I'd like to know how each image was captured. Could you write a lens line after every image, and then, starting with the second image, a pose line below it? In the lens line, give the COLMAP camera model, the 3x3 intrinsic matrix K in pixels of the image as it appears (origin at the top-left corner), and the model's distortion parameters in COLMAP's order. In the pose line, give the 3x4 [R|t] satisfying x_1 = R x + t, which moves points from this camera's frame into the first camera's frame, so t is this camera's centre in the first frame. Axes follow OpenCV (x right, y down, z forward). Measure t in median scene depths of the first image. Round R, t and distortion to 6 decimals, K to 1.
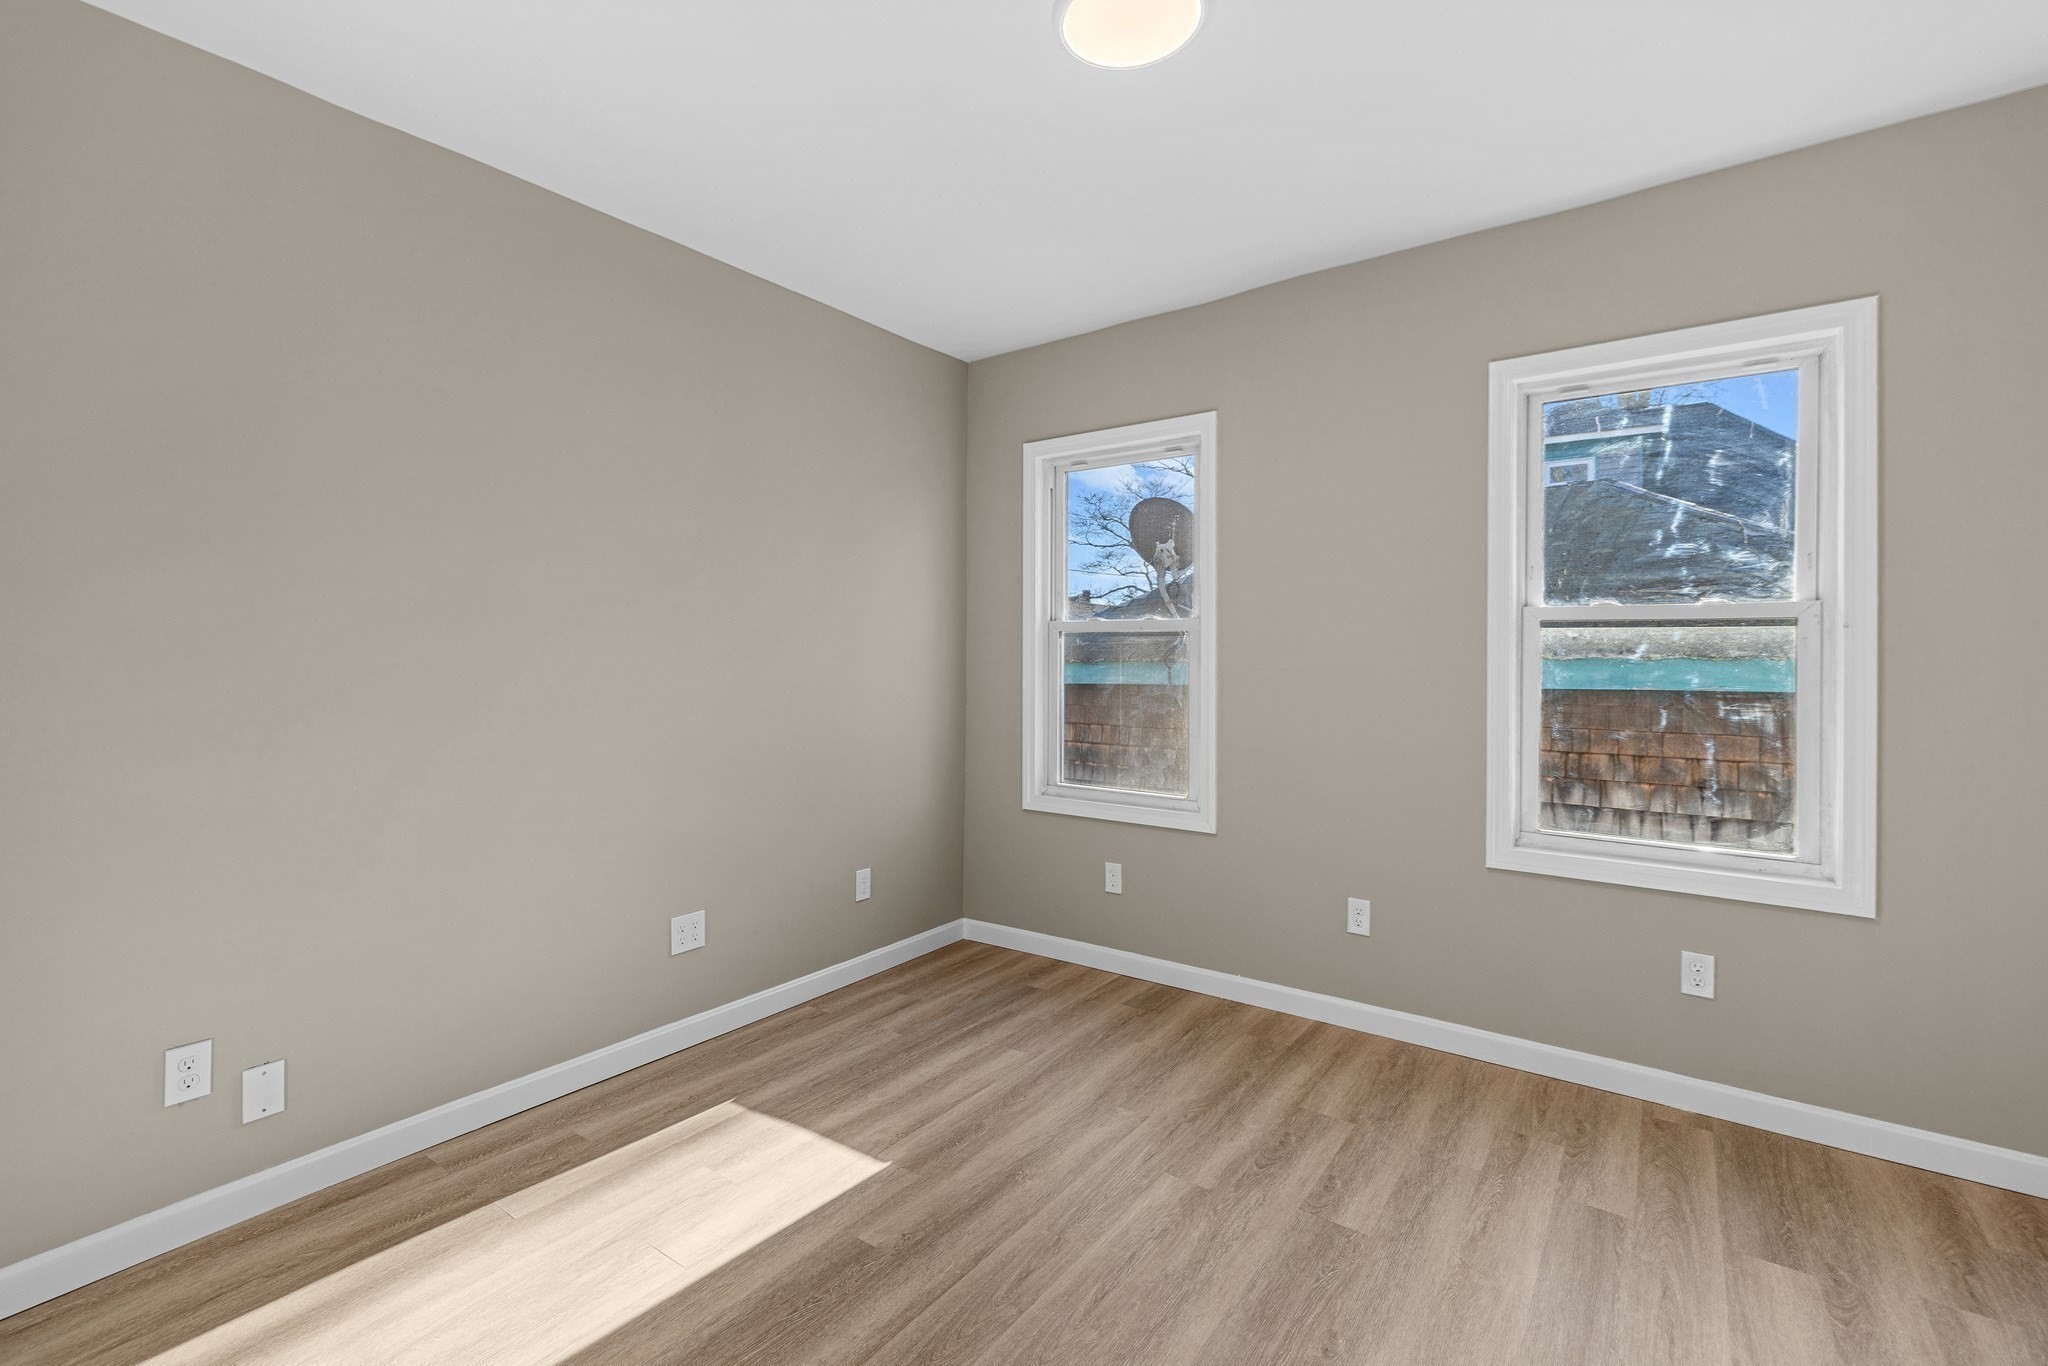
lens RADIAL K [[908.8, 0, 1026.2], [0, 908.8, 665.5], [0, 0, 1]] dist [-0.001647, -0.000697]
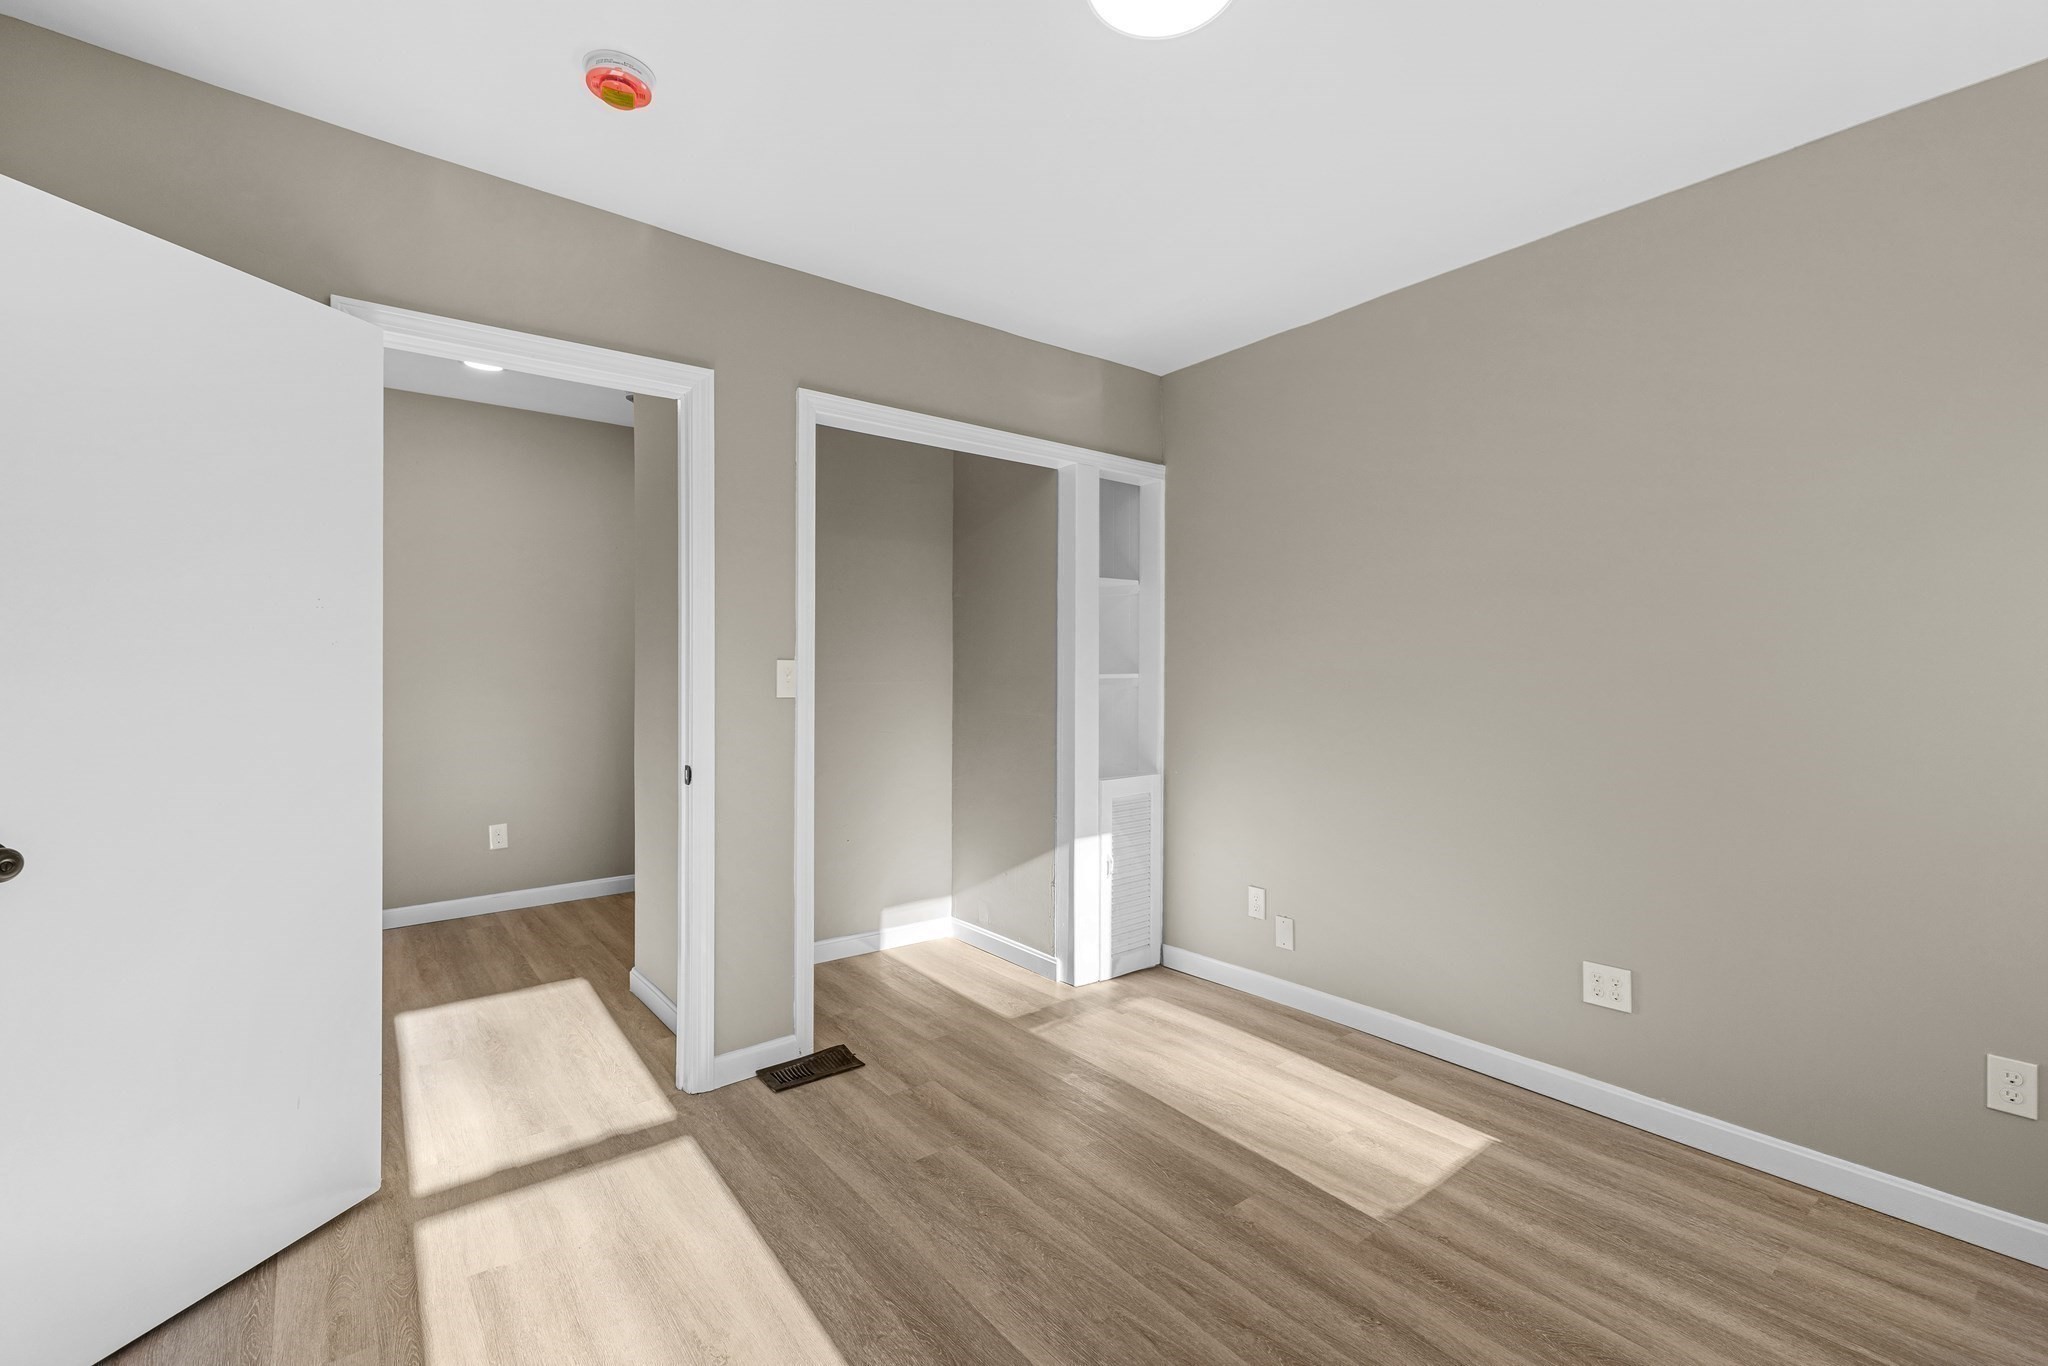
lens RADIAL K [[908.8, 0, 1016.3], [0, 908.8, 681.6], [0, 0, 1]] dist [-0.001647, -0.000697]
pose [[-0.304895, -0.001187, -0.952385, 0.677609], [-0.010614, 0.999941, 0.002152, -0.001353], [0.952327, 0.010765, -0.304890, 0.747188]]
